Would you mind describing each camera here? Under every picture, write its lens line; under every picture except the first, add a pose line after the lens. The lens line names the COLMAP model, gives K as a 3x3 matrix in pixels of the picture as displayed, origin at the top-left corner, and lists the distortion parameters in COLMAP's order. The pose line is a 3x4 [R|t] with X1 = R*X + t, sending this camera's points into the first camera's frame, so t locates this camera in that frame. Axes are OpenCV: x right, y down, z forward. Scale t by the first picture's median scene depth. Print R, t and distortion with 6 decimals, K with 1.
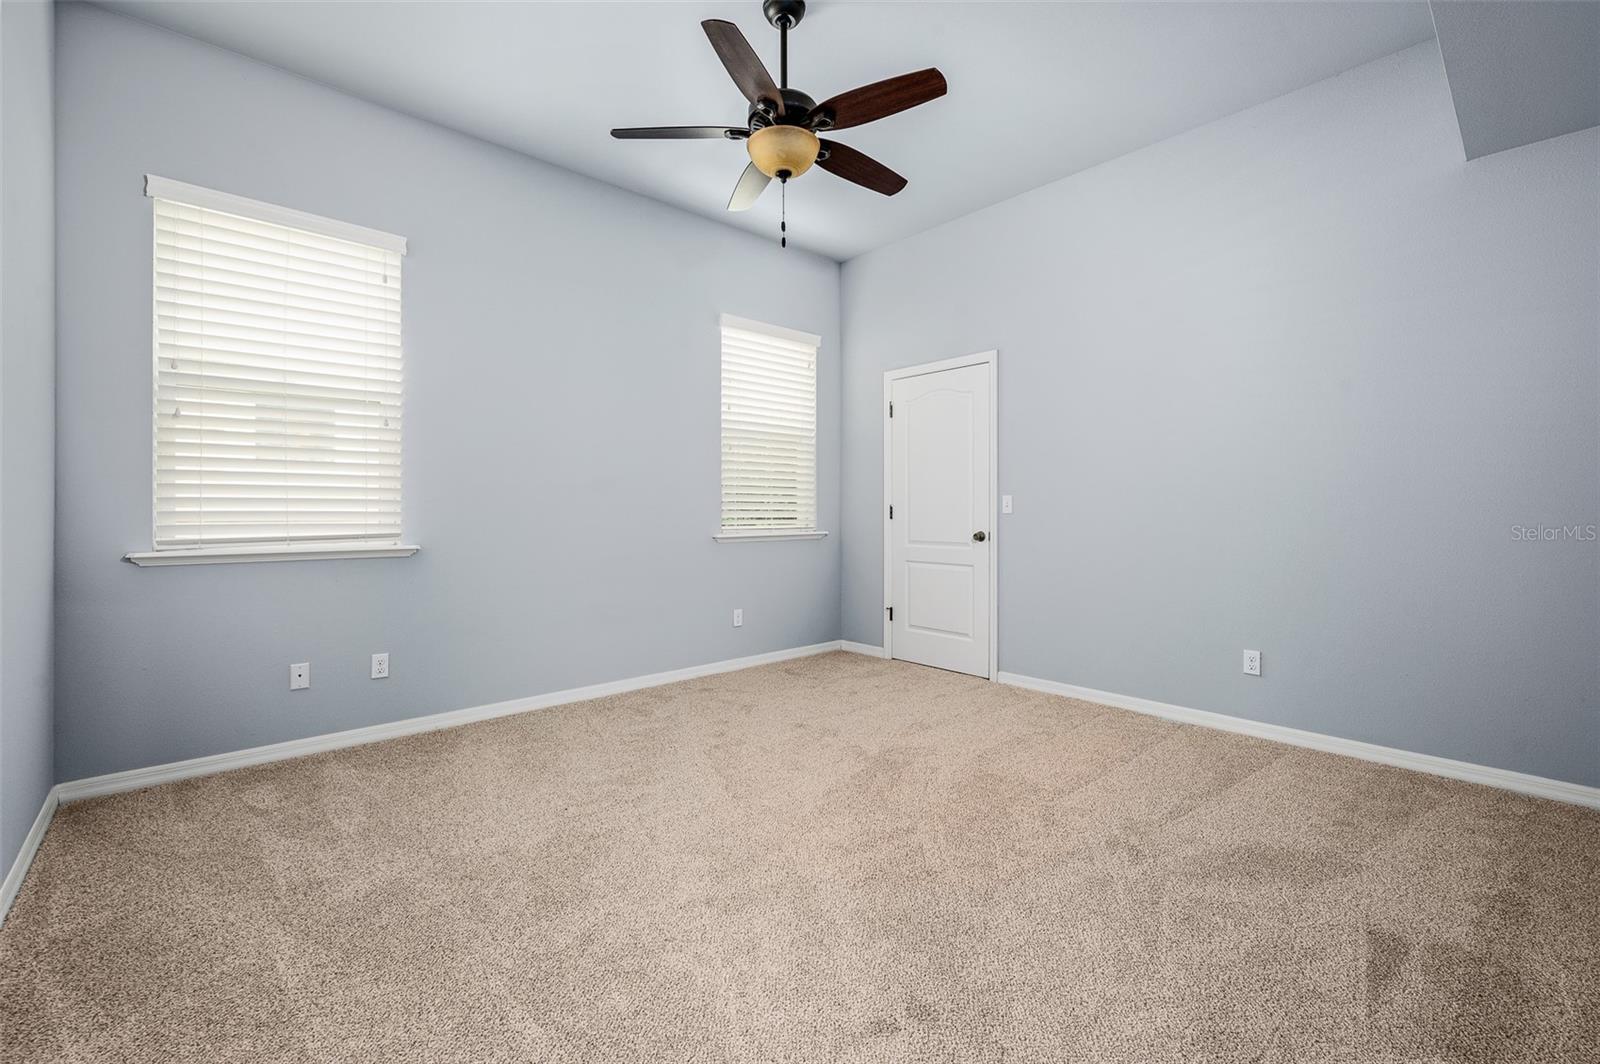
lens RADIAL K [[675.0, 0, 798.4], [0, 675.0, 519.1], [0, 0, 1]] dist [-0.000956, -0.000169]
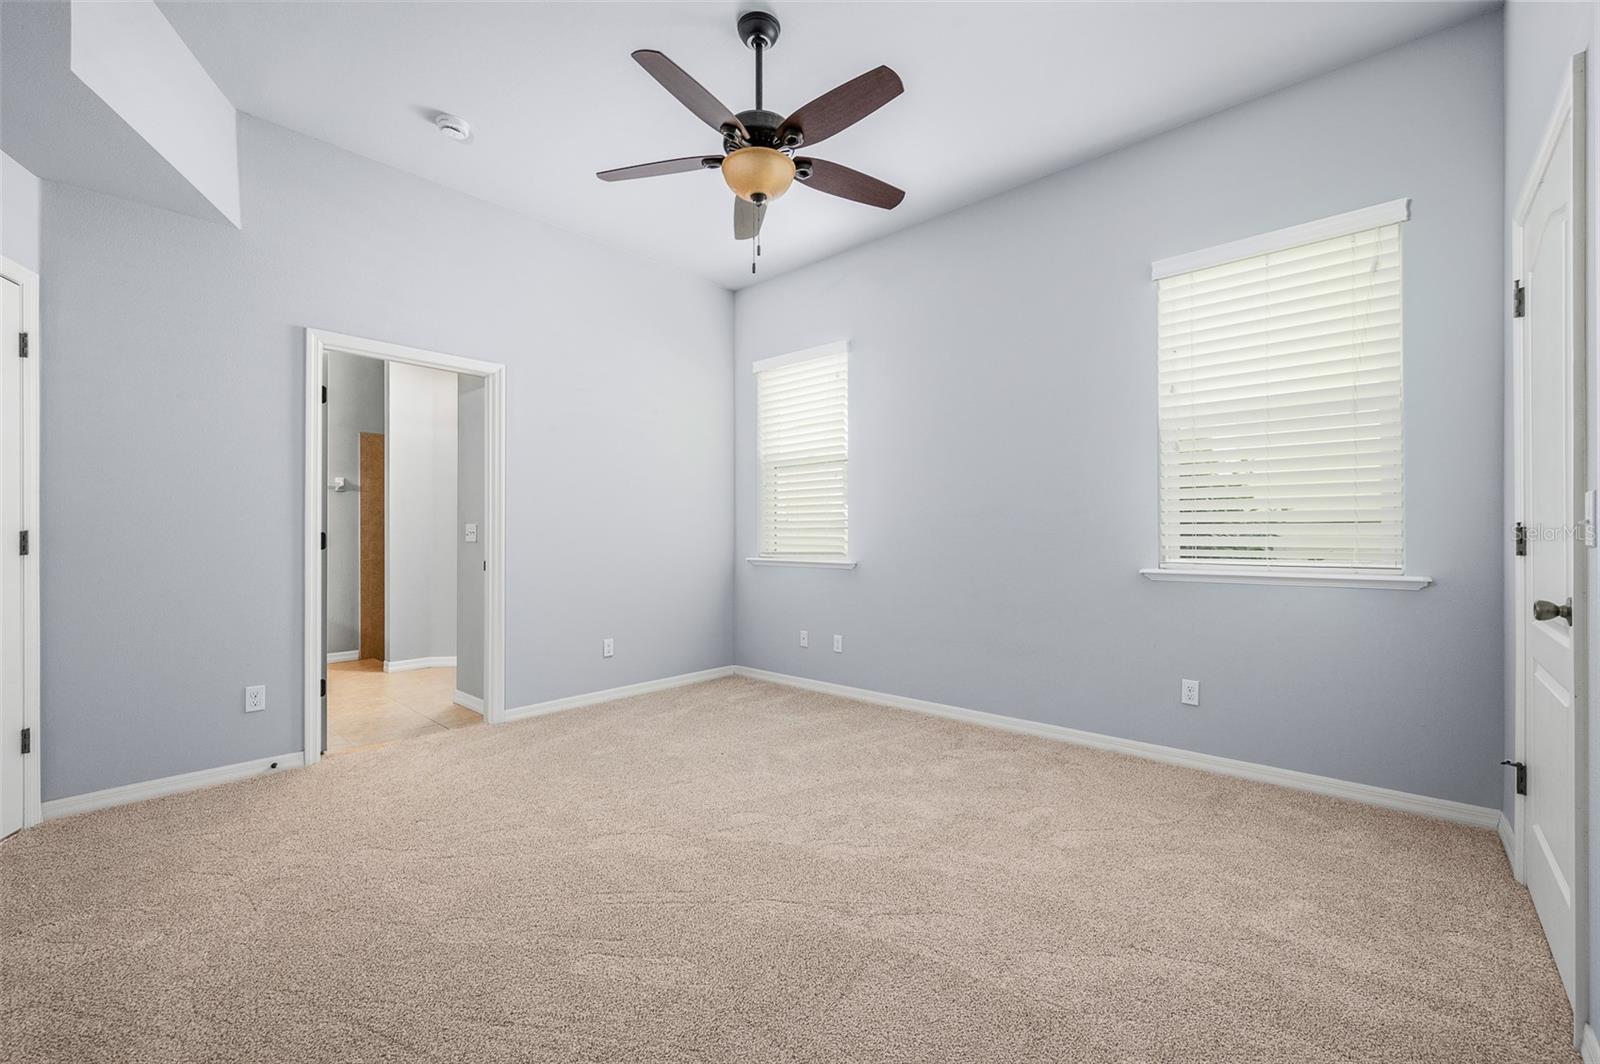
lens RADIAL K [[654.8, 0, 800.0], [0, 654.8, 532.0], [0, 0, 1]] dist [0.001948, 0.000018]
pose [[0.103537, -0.005063, -0.994613, 0.808829], [-0.012171, 0.999906, -0.006357, -0.011199], [0.994551, 0.012764, 0.103466, 0.819993]]
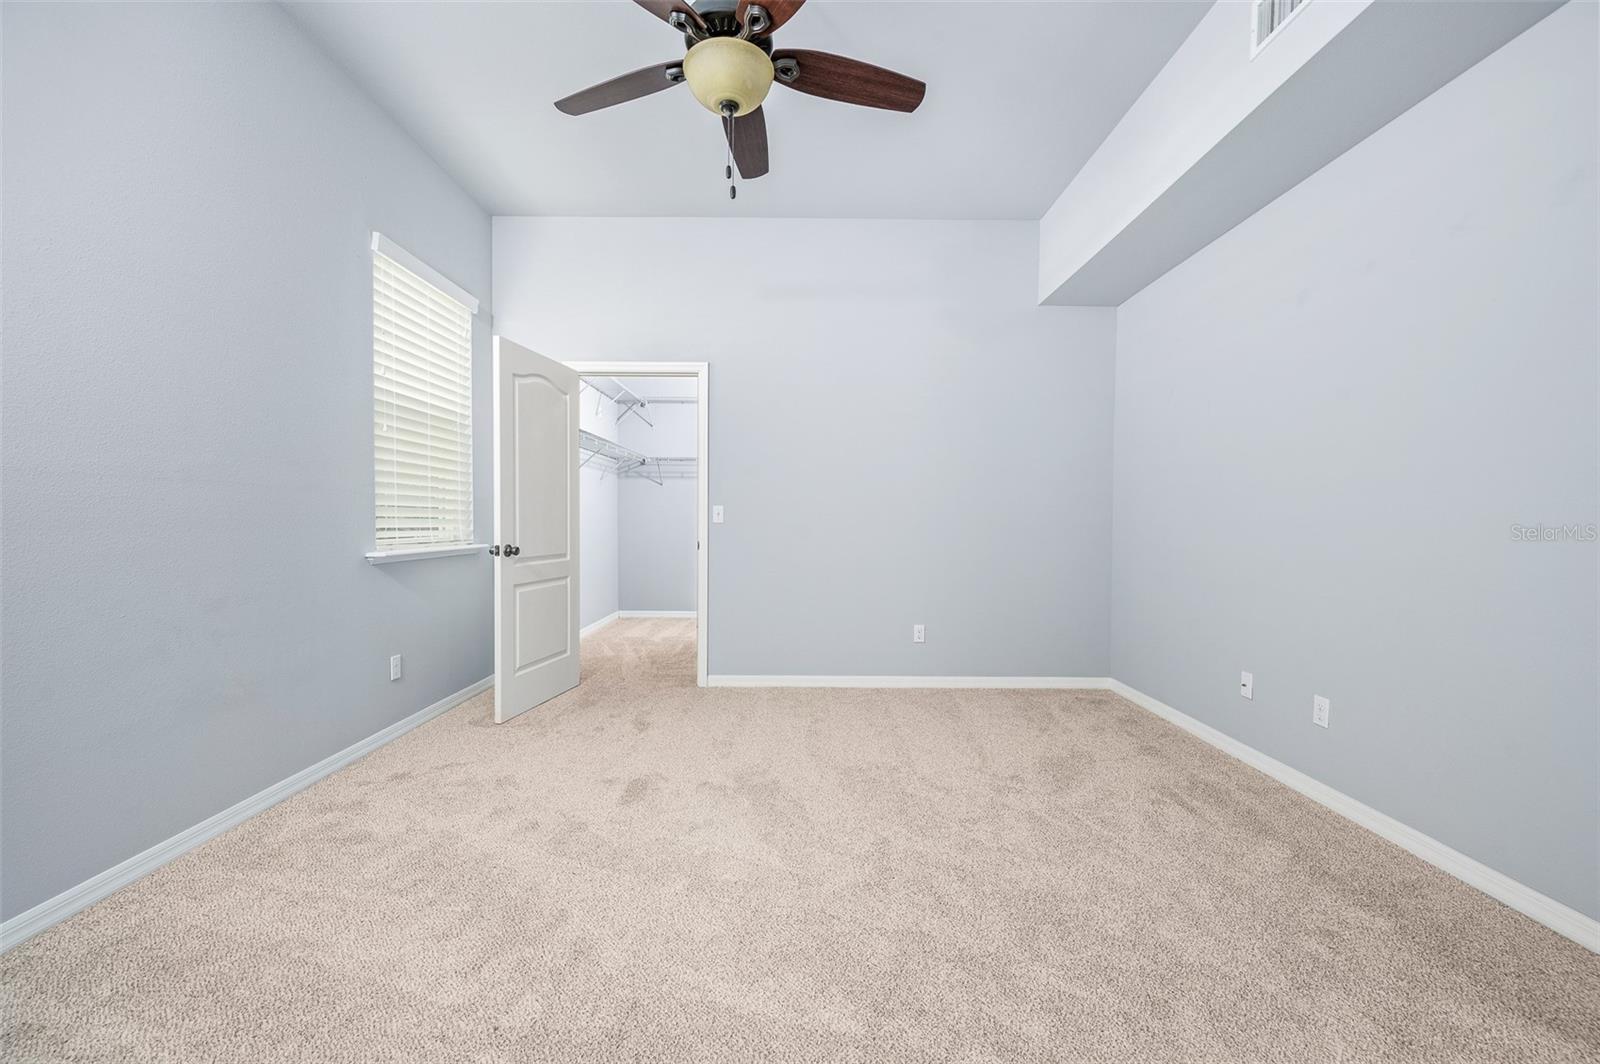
lens RADIAL K [[630.9, 0, 802.8], [0, 630.9, 536.3], [0, 0, 1]] dist [-0.000521, -0.000096]
pose [[0.668752, -0.012586, 0.743379, -0.451865], [0.003265, 0.999897, 0.013992, -0.000743], [-0.743478, -0.006930, 0.668724, 0.354105]]
